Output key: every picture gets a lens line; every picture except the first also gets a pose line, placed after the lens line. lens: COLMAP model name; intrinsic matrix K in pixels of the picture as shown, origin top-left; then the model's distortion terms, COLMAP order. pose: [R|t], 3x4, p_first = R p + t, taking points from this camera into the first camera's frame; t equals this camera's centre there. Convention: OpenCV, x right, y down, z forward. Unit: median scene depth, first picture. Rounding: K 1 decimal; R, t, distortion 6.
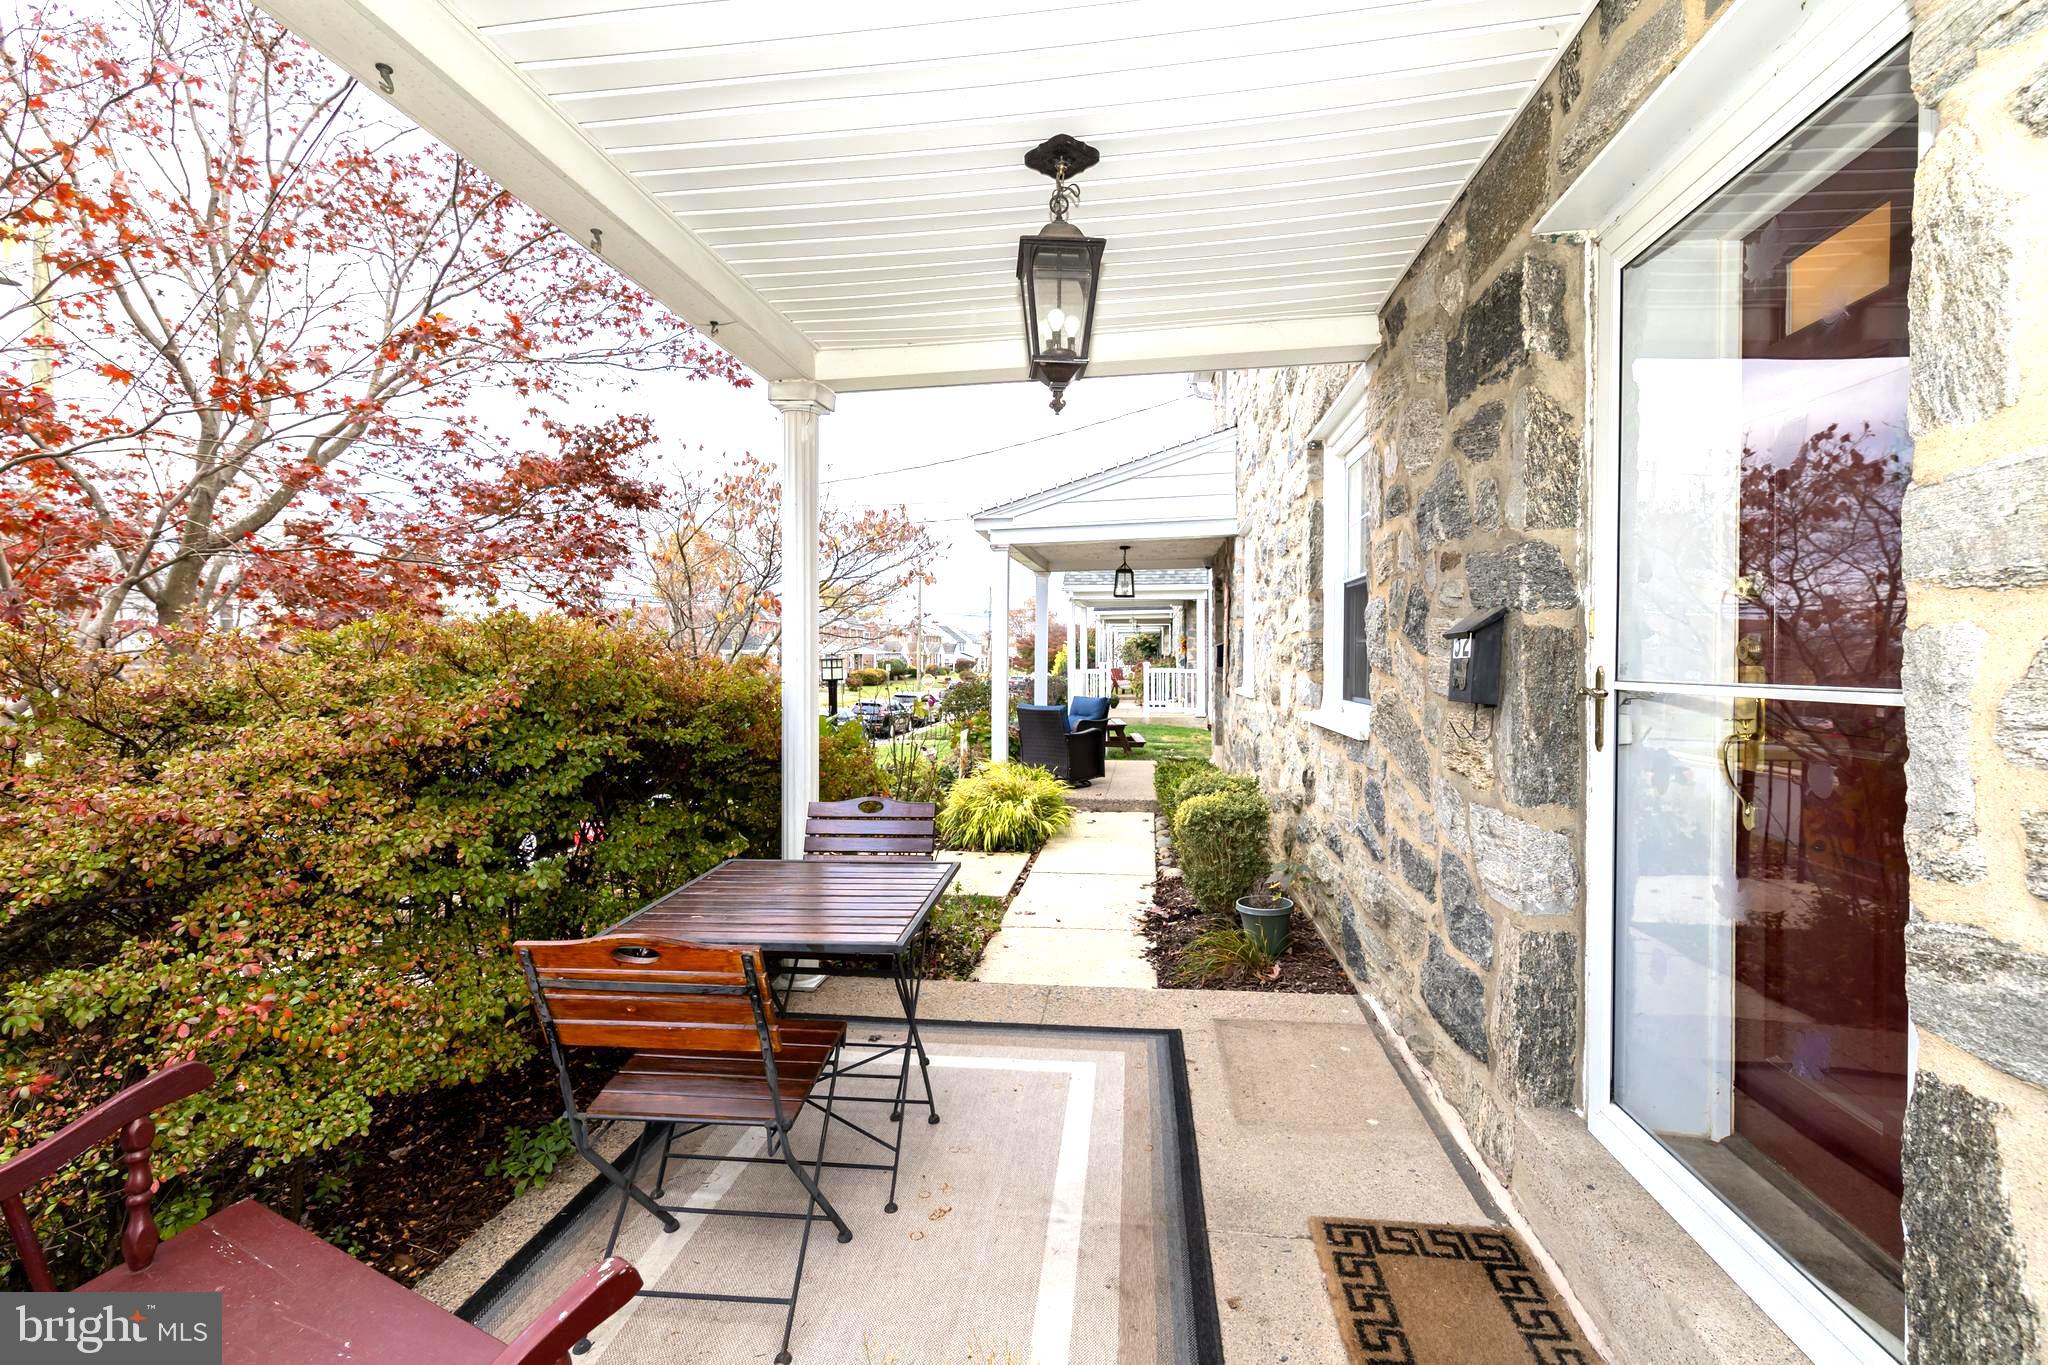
lens RADIAL K [[892.7, 0, 1025.4], [0, 892.7, 659.6], [0, 0, 1]] dist [-0.000405, -0.000316]
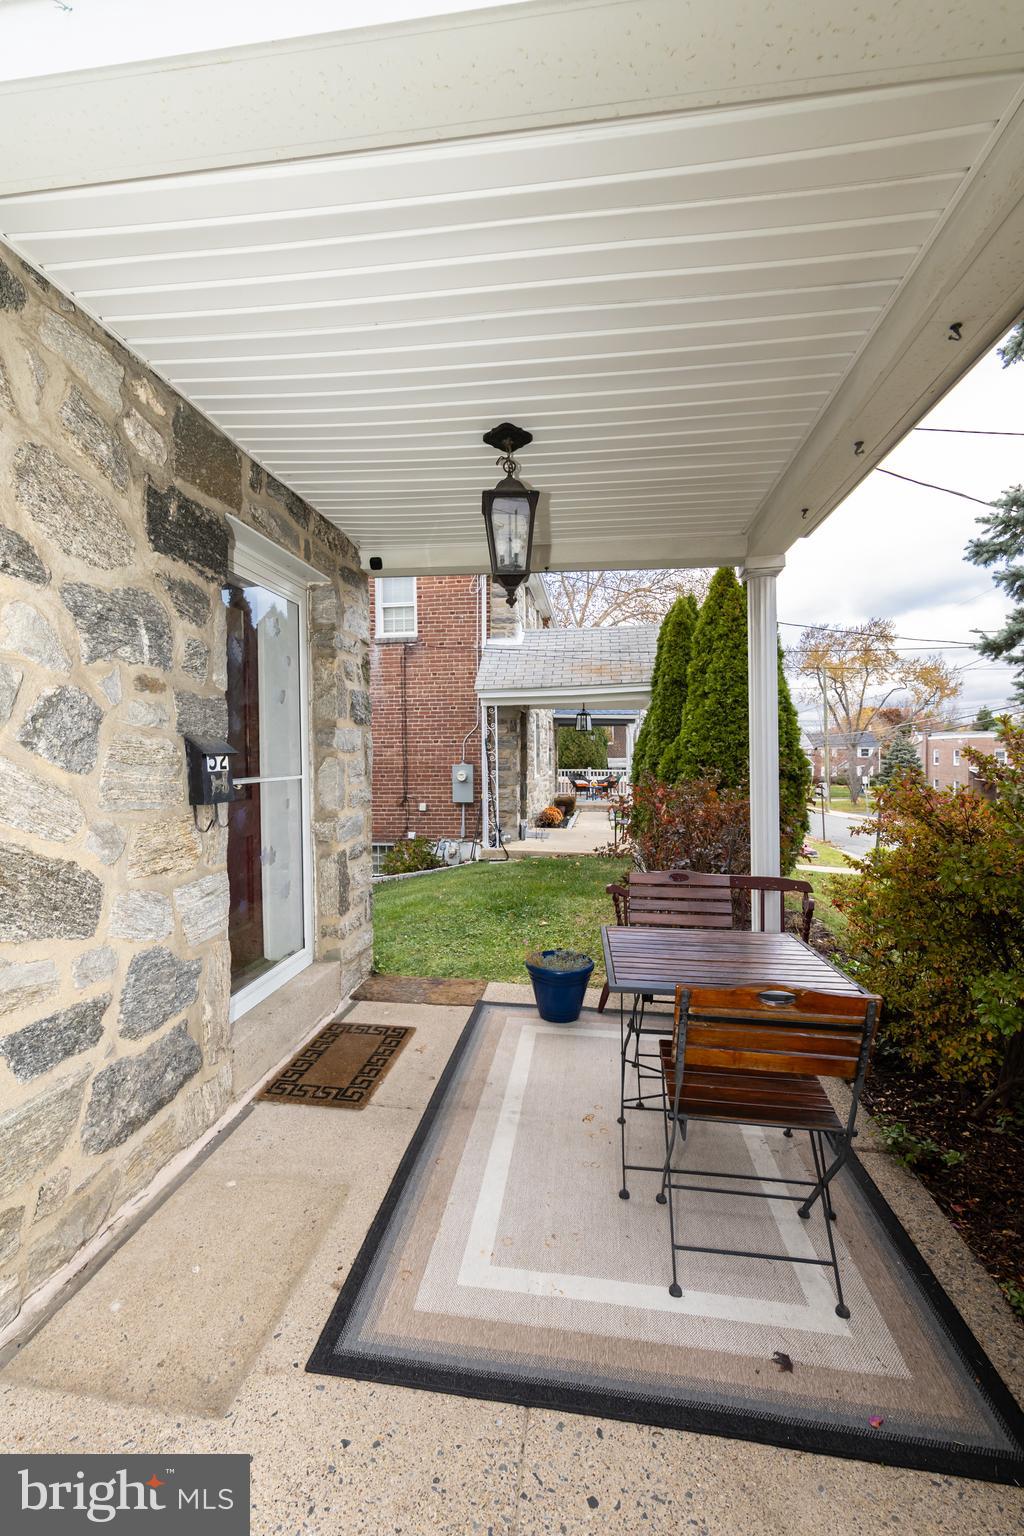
lens RADIAL K [[669.5, 0, 504.2], [0, 669.5, 765.6], [0, 0, 1]] dist [-0.000405, -0.000316]
pose [[-0.999945, 0.005707, 0.008756, 0.039421], [0.005820, 0.999898, 0.013007, -0.022024], [-0.008681, 0.013058, -0.999877, 2.114746]]
